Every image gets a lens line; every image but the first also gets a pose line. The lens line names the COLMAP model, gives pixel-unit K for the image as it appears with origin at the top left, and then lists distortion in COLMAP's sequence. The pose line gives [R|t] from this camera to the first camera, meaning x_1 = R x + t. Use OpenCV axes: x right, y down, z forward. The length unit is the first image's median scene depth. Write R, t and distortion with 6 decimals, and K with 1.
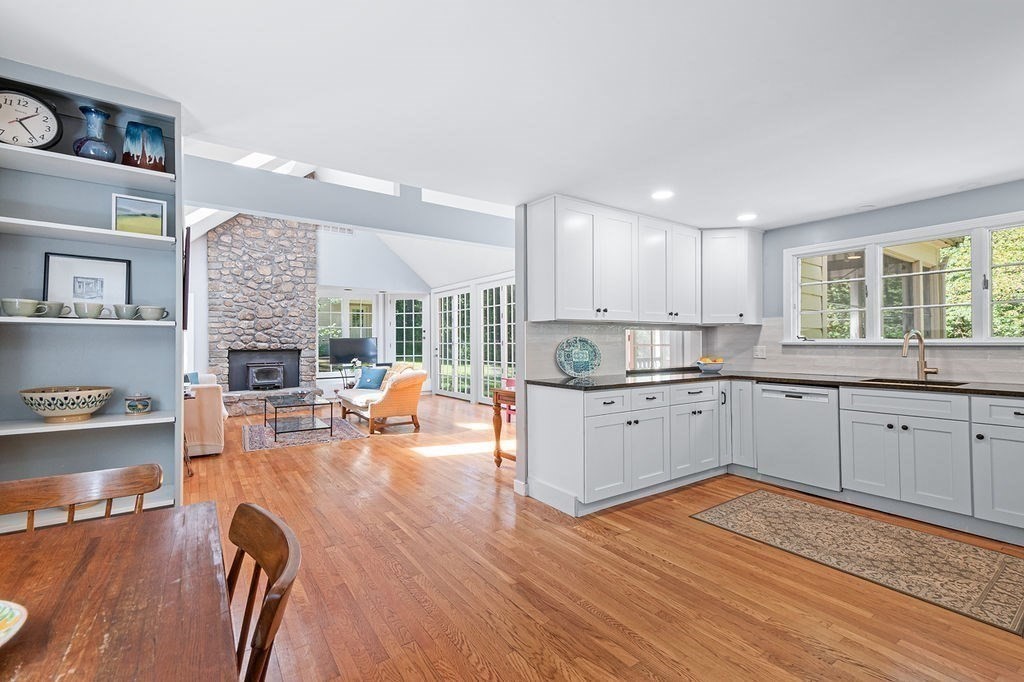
lens RADIAL K [[458.8, 0, 512.0], [0, 458.8, 341.0], [0, 0, 1]] dist [0.020904, -0.000096]
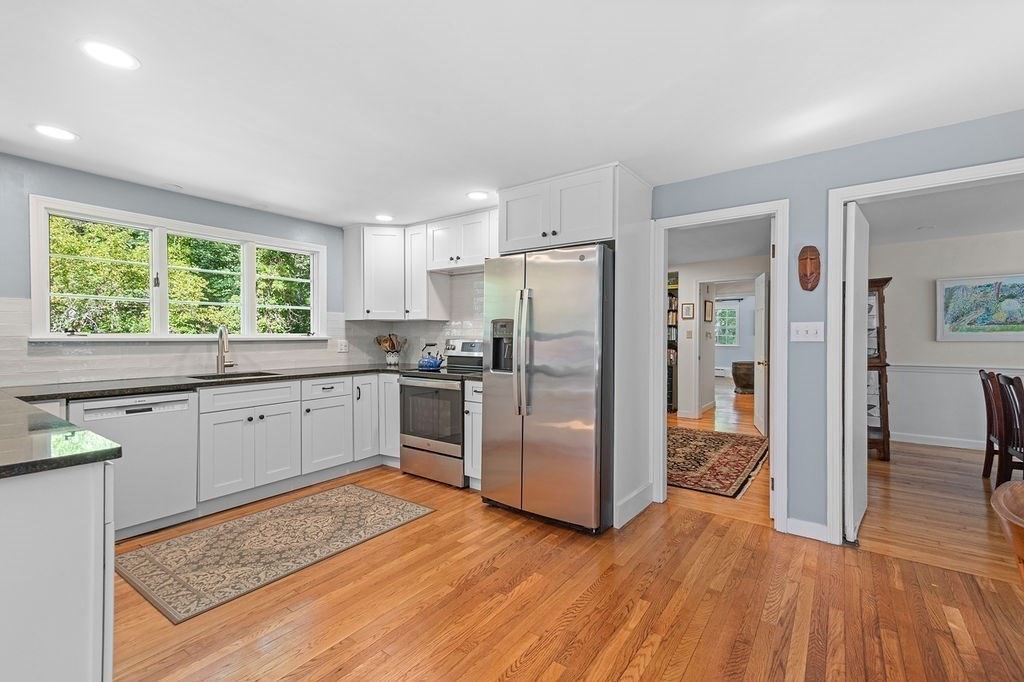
lens RADIAL K [[458.8, 0, 512.0], [0, 458.8, 341.0], [0, 0, 1]] dist [0.020904, -0.000096]
pose [[-0.339576, -0.012921, 0.940490, -0.354917], [-0.006738, 0.999913, 0.011304, -0.006728], [-0.940554, -0.002498, -0.339634, 0.810136]]
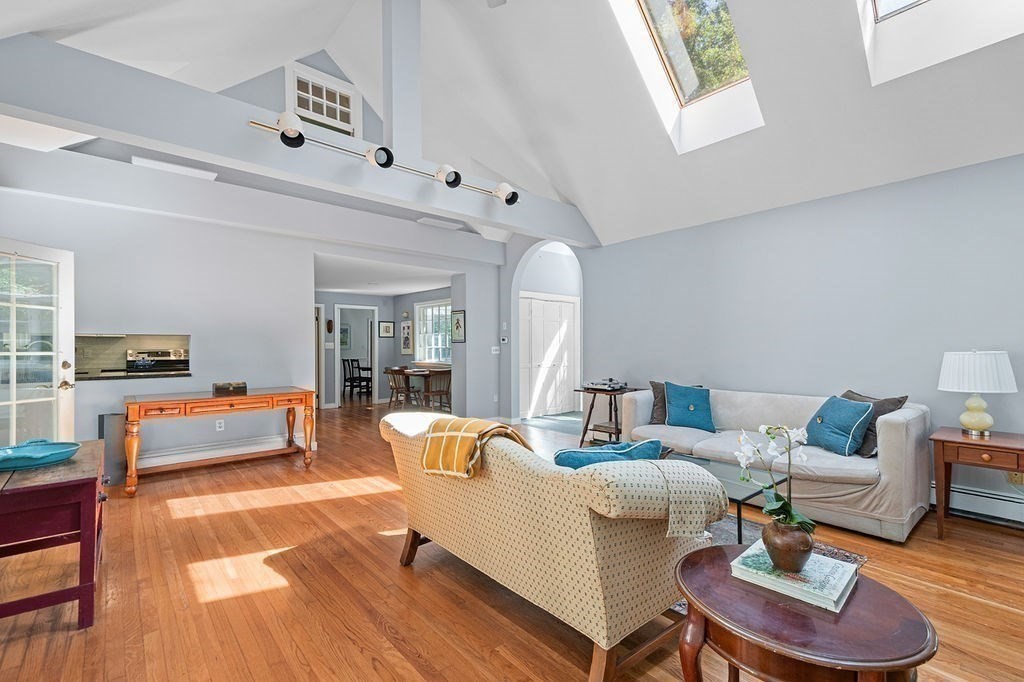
lens RADIAL K [[458.8, 0, 512.0], [0, 458.8, 341.0], [0, 0, 1]] dist [0.020904, -0.000096]
pose [[-0.994109, -0.003254, -0.108332, -0.542838], [-0.000970, 0.999776, -0.021127, 0.013760], [0.108377, -0.020898, -0.993890, 3.181458]]
